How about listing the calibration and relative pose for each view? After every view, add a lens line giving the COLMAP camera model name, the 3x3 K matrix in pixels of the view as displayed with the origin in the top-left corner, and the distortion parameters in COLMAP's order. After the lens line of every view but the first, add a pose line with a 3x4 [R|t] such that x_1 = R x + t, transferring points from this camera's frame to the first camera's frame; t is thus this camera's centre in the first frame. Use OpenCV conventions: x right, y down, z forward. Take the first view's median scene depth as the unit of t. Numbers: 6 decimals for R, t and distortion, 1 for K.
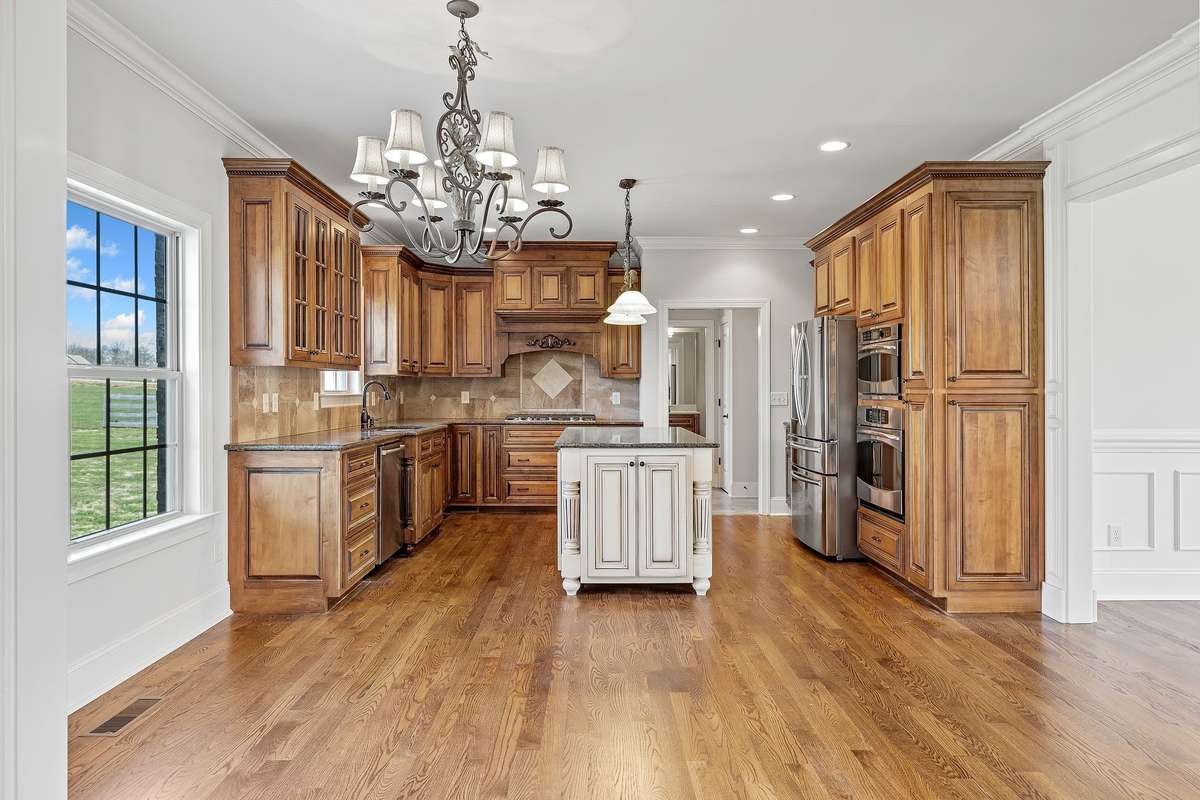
lens RADIAL K [[734.3, 0, 600.6], [0, 734.3, 388.9], [0, 0, 1]] dist [-0.000655, -0.000305]
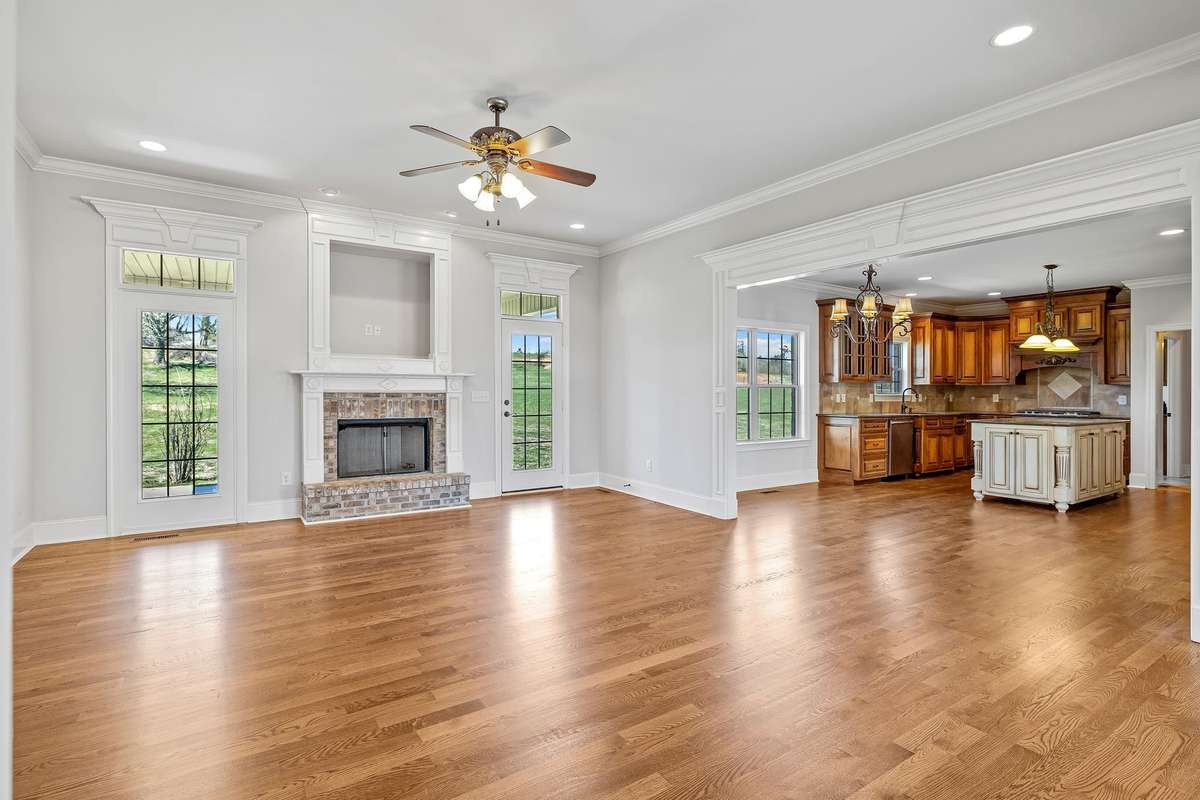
lens RADIAL K [[576.0, 0, 603.9], [0, 576.0, 391.1], [0, 0, 1]] dist [-0.001562, -0.000226]
pose [[0.546139, -0.000372, -0.837694, 0.549672], [-0.003217, 0.999992, -0.002542, 0.003449], [0.837688, 0.004083, 0.546133, -0.510418]]
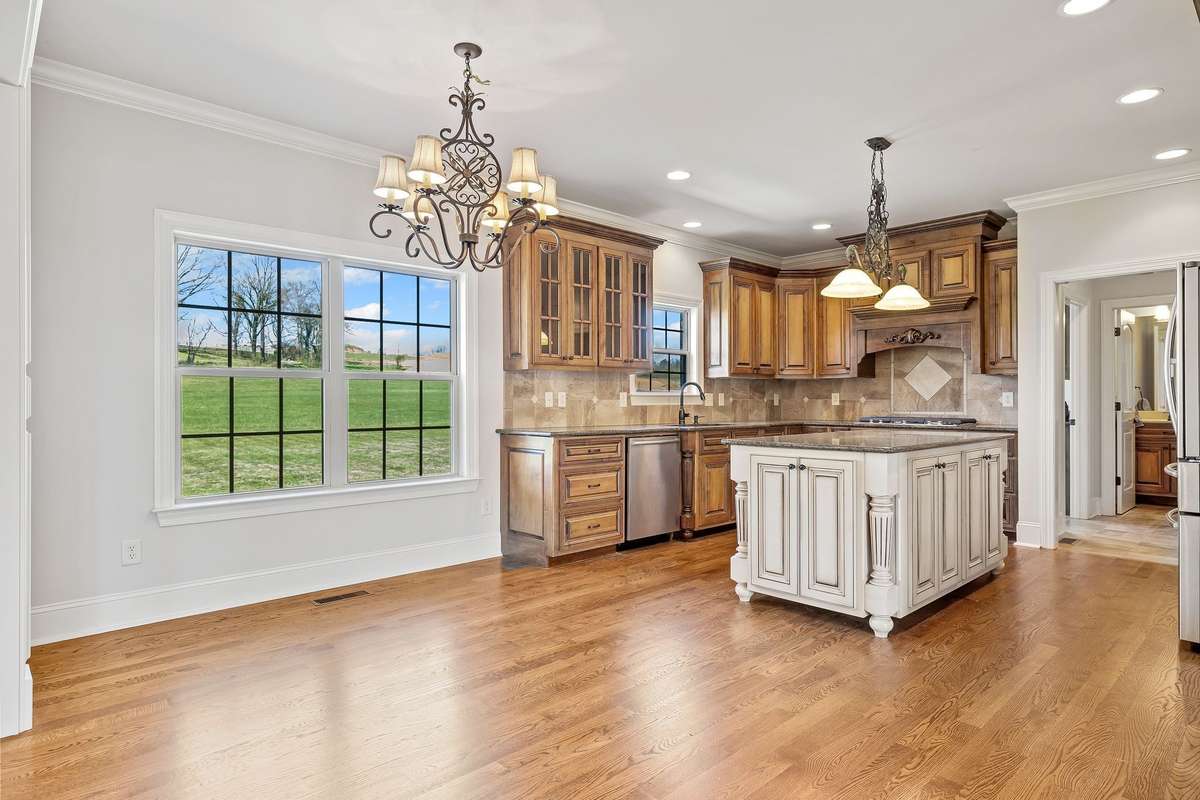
lens RADIAL K [[663.8, 0, 600.0], [0, 663.8, 400.0], [0, 0, 1]] dist [-0.001878, 0.000388]
pose [[0.676520, -0.003389, -0.736416, 0.375544], [0.003963, 0.999992, -0.000961, 0.017876], [0.736413, -0.002268, 0.676528, 0.231428]]
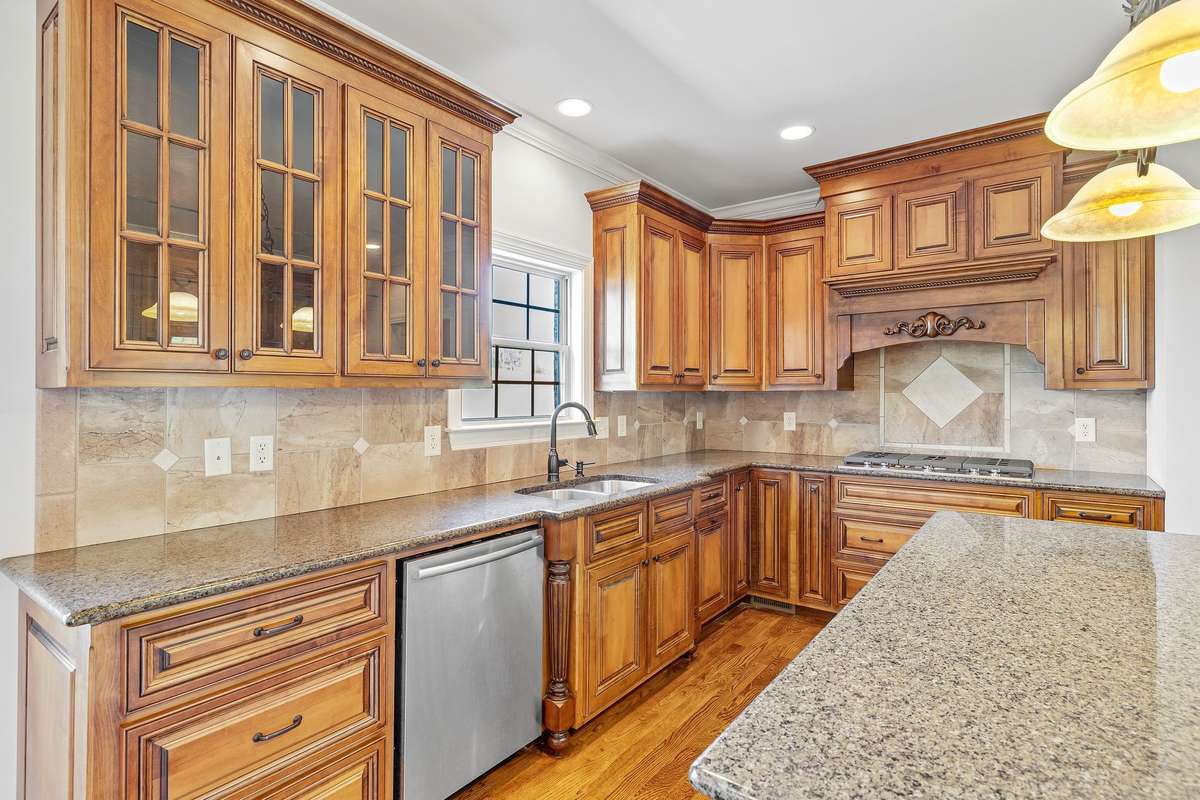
lens RADIAL K [[597.6, 0, 600.0], [0, 597.6, 400.0], [0, 0, 1]] dist [-0.002858, -0.000553]
pose [[0.790591, 0.001687, -0.612343, 0.012569], [0.004737, 0.999949, 0.008872, -0.018756], [0.612327, -0.009915, 0.790543, 0.684026]]
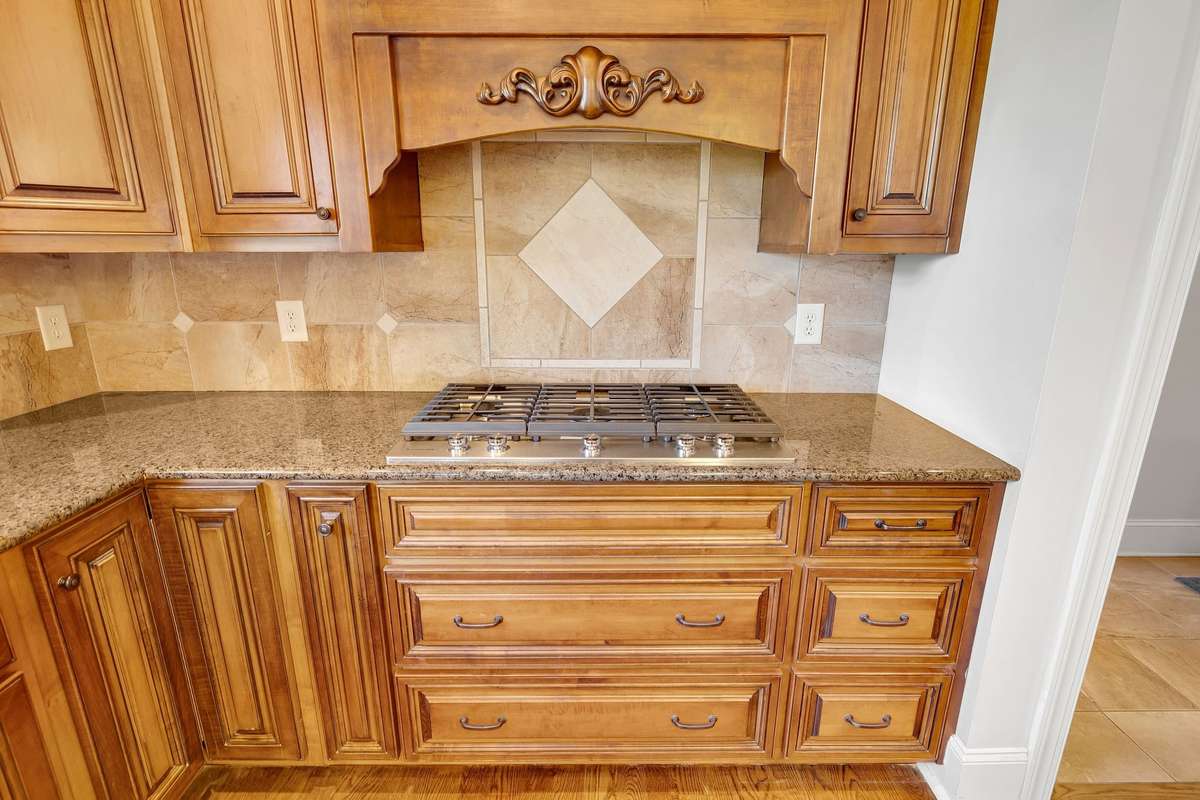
lens RADIAL K [[552.3, 0, 597.4], [0, 552.3, 391.5], [0, 0, 1]] dist [-0.002722, -0.000192]
pose [[0.999956, 0.002573, -0.009017, -0.088021], [-0.000169, 0.966381, 0.257116, -0.025665], [0.009375, -0.257103, 0.966338, 1.129062]]
